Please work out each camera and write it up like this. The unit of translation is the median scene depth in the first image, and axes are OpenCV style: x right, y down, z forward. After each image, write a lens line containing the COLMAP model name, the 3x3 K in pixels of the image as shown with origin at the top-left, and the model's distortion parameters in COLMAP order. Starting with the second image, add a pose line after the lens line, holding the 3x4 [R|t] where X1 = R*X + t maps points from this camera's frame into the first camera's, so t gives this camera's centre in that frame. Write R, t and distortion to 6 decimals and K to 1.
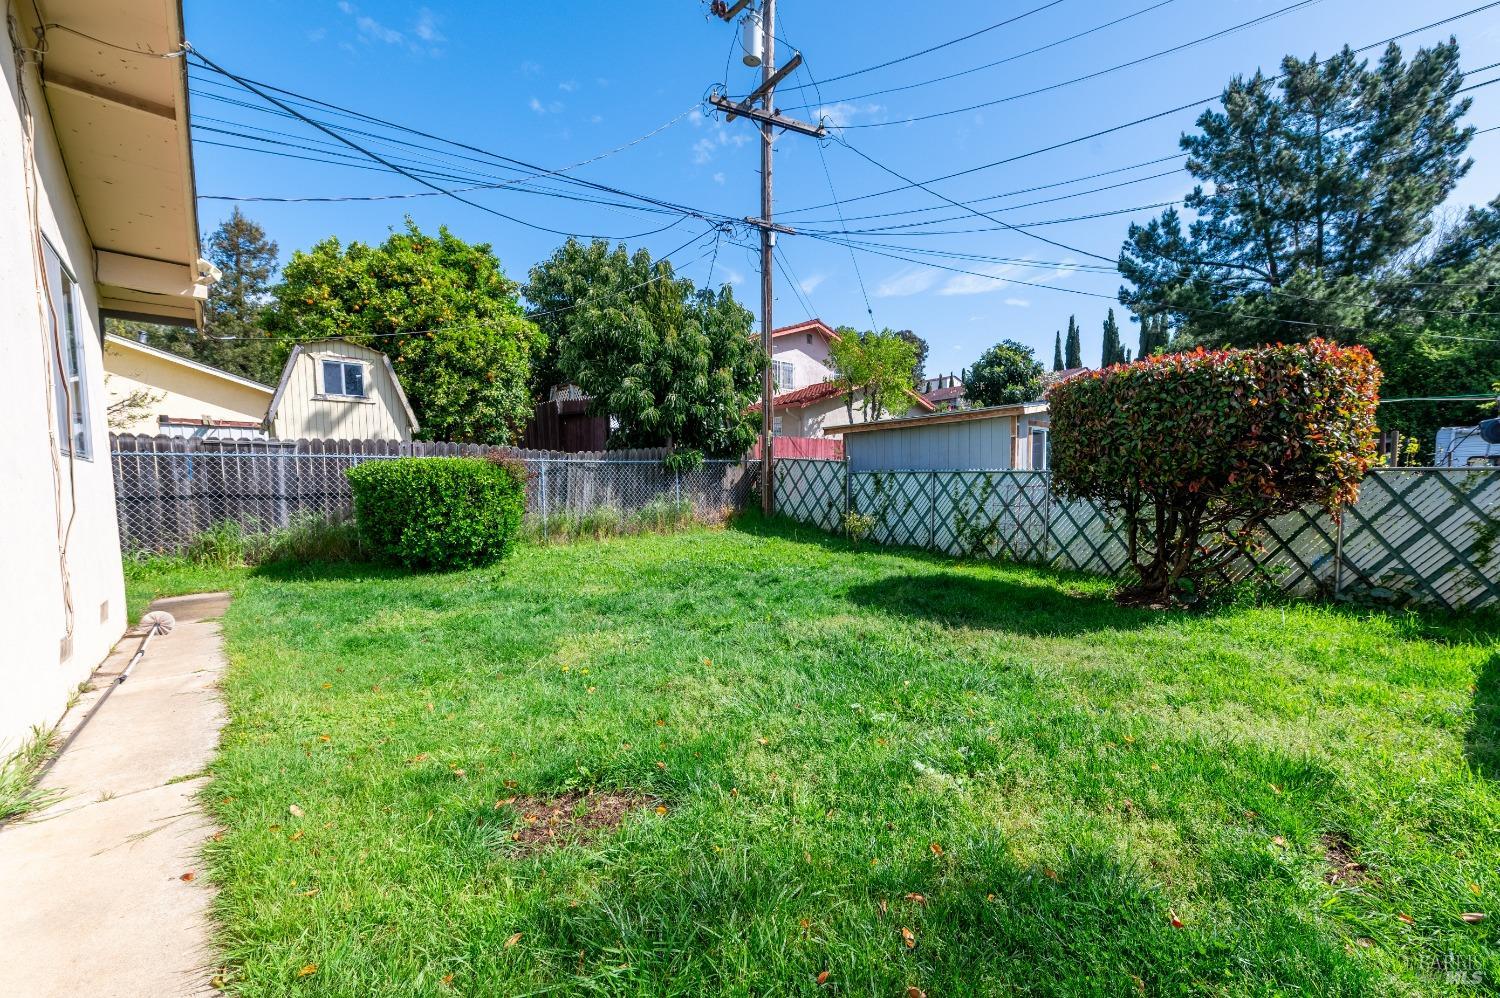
lens RADIAL K [[591.3, 0, 748.8], [0, 591.3, 497.5], [0, 0, 1]] dist [0.016466, -0.004069]
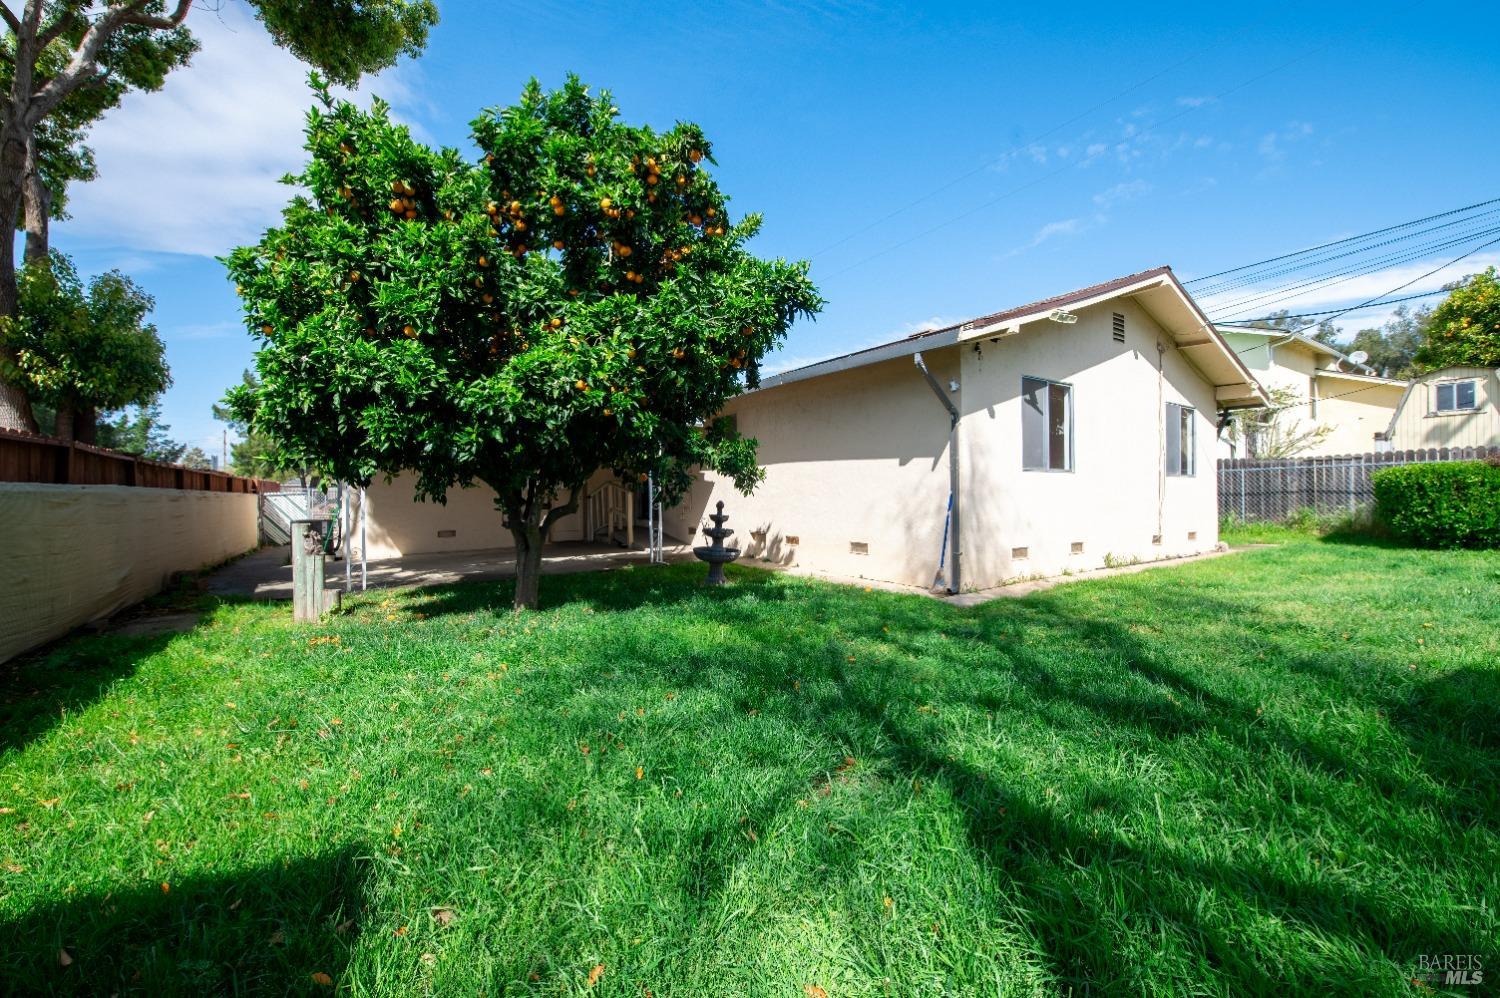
lens RADIAL K [[591.3, 0, 748.8], [0, 591.3, 497.5], [0, 0, 1]] dist [0.016466, -0.004069]
pose [[-0.204164, 0.012435, -0.978858, 1.035608], [-0.018333, 0.999695, 0.016524, 0.015451], [0.978765, 0.021319, -0.203874, -0.199746]]
